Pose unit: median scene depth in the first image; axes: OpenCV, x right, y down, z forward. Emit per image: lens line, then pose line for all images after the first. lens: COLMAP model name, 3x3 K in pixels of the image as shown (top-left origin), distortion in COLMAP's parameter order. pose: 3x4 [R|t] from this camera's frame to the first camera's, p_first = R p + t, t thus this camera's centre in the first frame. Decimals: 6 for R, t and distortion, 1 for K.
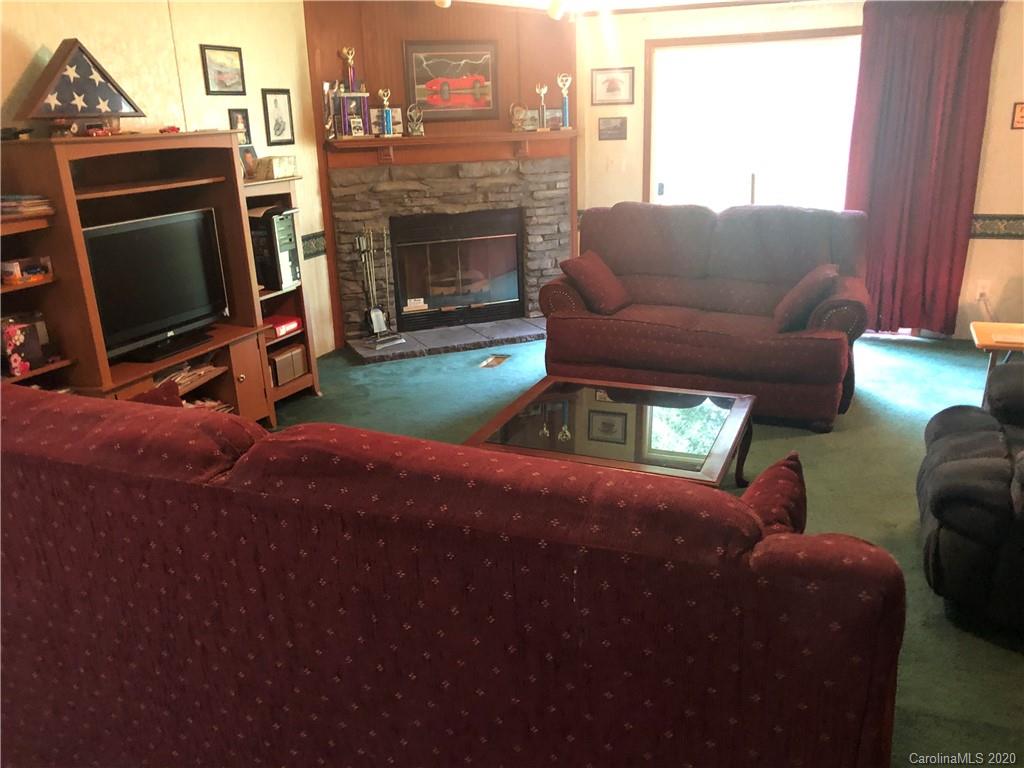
lens RADIAL K [[851.3, 0, 513.2], [0, 851.3, 406.1], [0, 0, 1]] dist [0.007844, -0.018631]
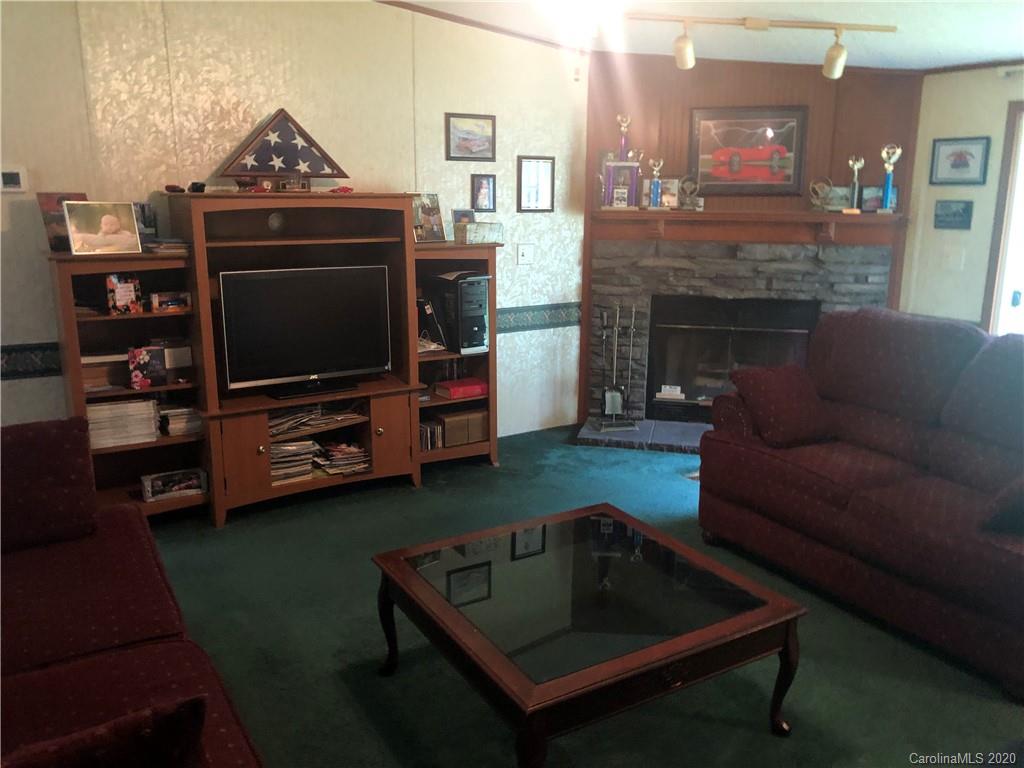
lens RADIAL K [[851.3, 0, 513.2], [0, 851.3, 406.1], [0, 0, 1]] dist [0.007844, -0.018631]
pose [[0.809526, 0.180081, -0.558783, 0.274530], [-0.221632, 0.975106, -0.006836, -0.066433], [0.543641, 0.129378, 0.829286, 0.175138]]
